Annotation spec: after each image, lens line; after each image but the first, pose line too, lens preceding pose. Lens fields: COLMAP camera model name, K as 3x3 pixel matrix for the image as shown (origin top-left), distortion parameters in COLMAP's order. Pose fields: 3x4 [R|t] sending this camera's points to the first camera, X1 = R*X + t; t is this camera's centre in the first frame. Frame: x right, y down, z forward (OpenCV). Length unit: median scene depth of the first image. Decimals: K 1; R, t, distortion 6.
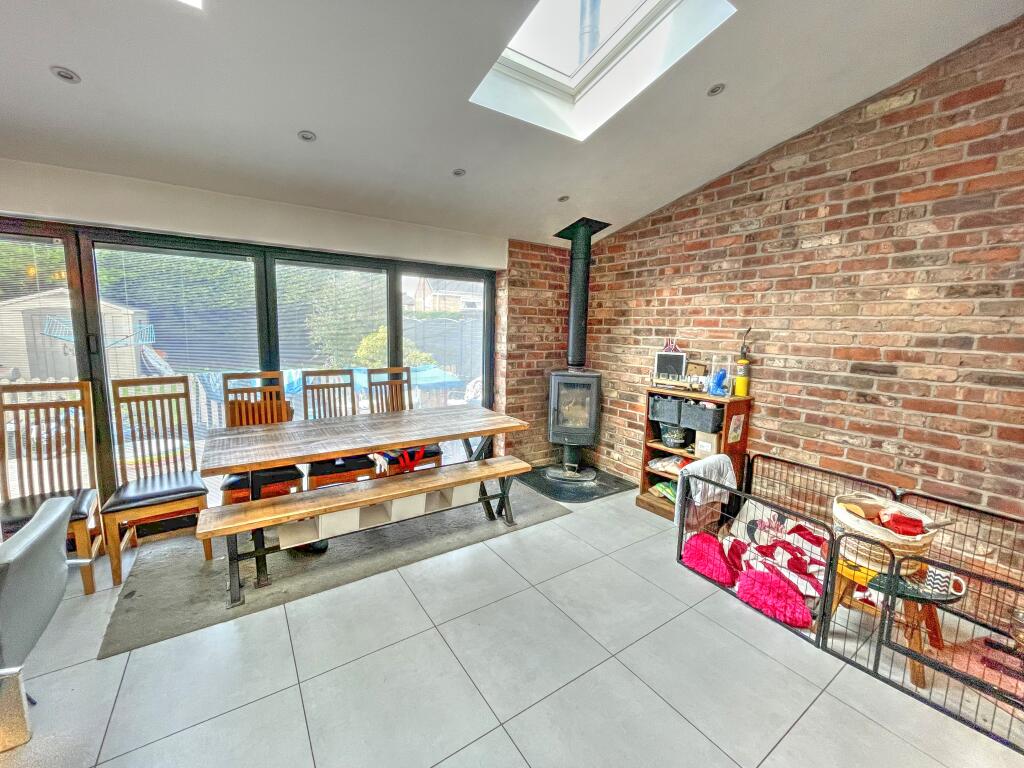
lens RADIAL K [[411.5, 0, 511.2], [0, 411.5, 378.5], [0, 0, 1]] dist [-0.002529, -0.000428]
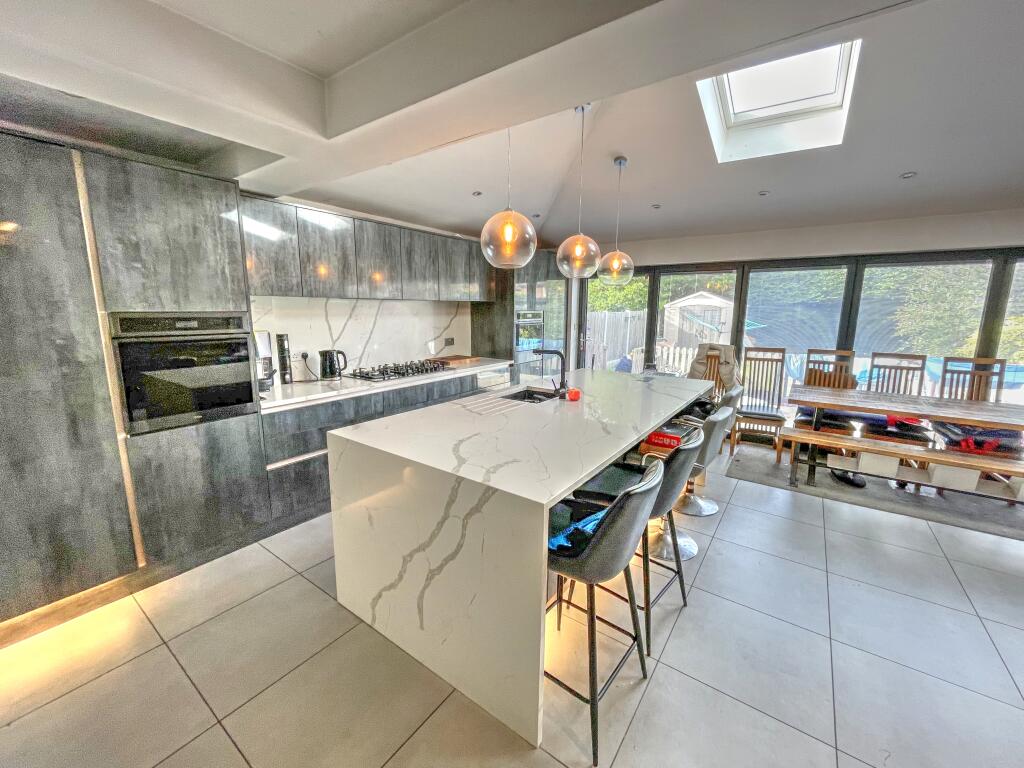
lens RADIAL K [[411.5, 0, 512.3], [0, 411.5, 378.6], [0, 0, 1]] dist [-0.002529, -0.000428]
pose [[0.342114, 0.135748, -0.929801, 0.302478], [-0.116641, 0.987992, 0.101327, 0.064877], [0.932391, 0.073787, 0.353840, -0.476955]]
